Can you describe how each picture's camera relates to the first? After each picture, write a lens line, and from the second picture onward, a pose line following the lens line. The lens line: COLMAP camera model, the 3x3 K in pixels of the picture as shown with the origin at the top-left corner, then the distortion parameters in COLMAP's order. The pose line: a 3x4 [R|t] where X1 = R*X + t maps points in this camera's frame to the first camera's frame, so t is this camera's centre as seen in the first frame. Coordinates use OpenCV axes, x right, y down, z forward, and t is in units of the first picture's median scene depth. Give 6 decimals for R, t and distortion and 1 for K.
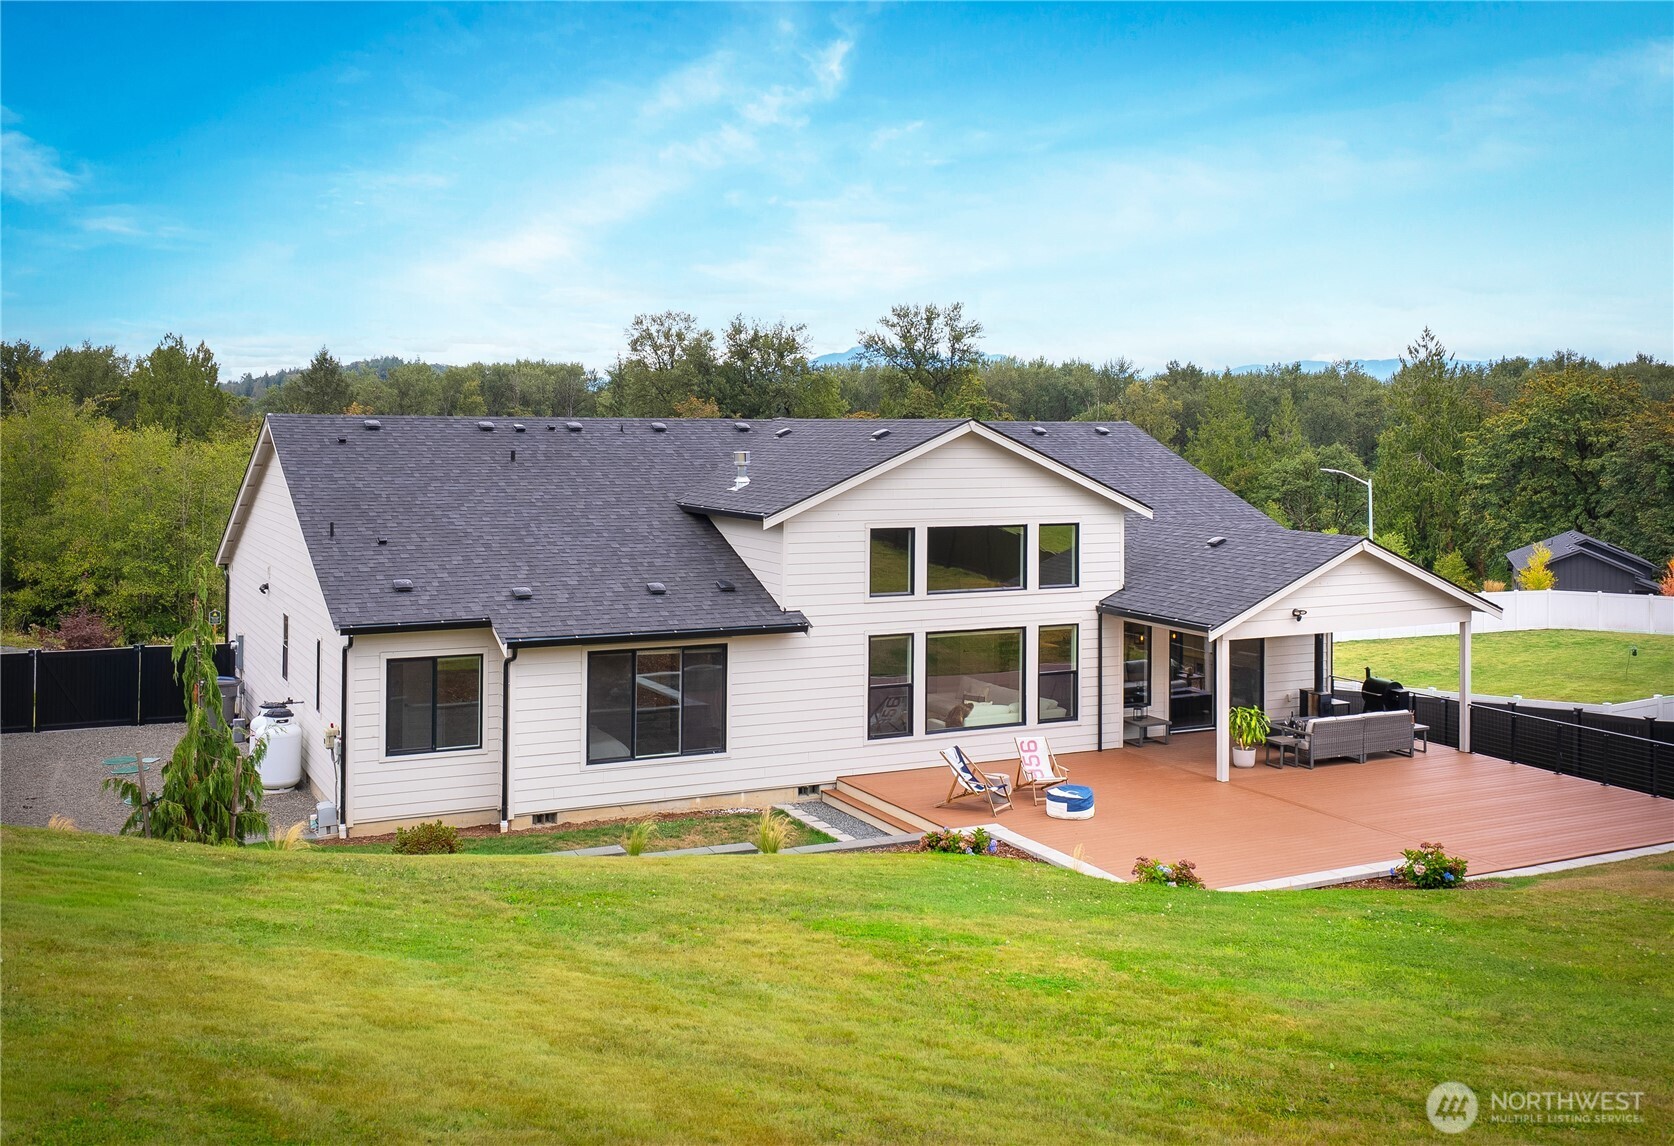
lens RADIAL K [[1672.3, 0, 851.1], [0, 1672.3, 554.9], [0, 0, 1]] dist [0.005254, 0.000000]
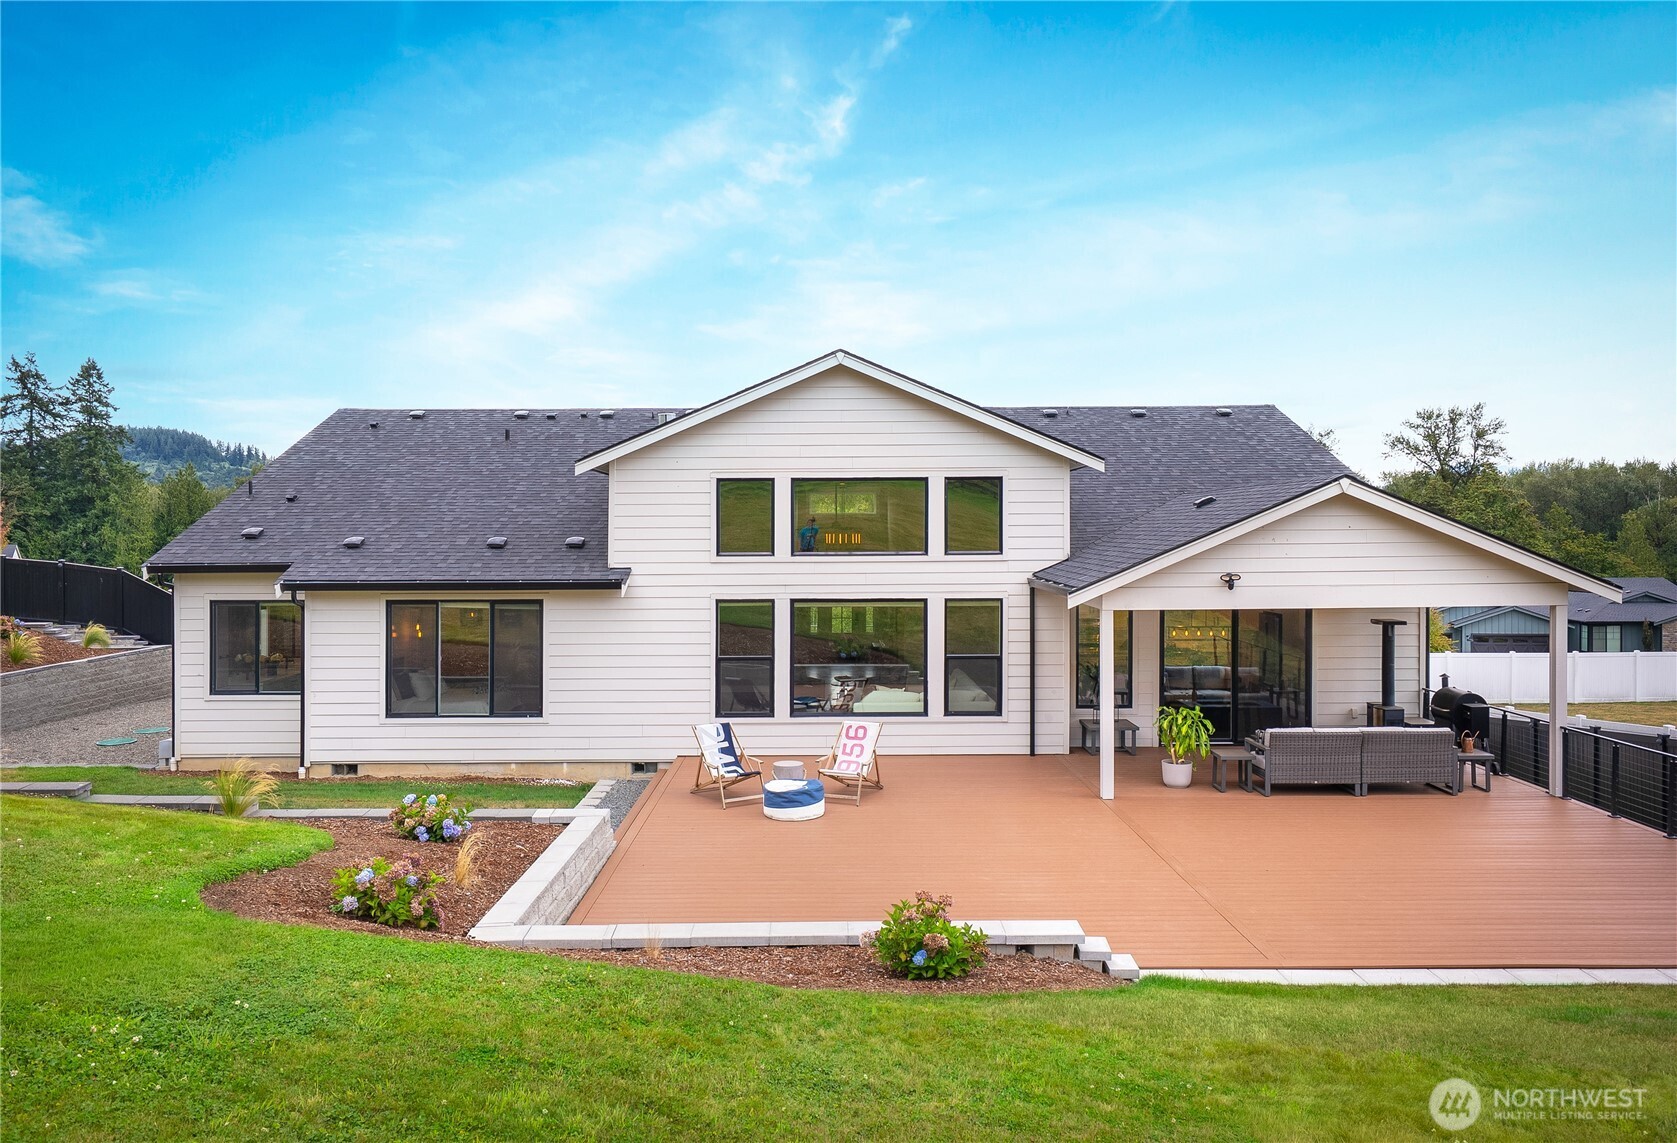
lens RADIAL K [[1215.2, 0, 876.0], [0, 1215.2, 608.9], [0, 0, 1]] dist [0.008279, -0.009005]
pose [[0.885967, 0.012786, -0.463571, 0.356563], [-0.026219, 0.999402, -0.022543, 0.060755], [0.463006, 0.032127, 0.885773, 0.432715]]
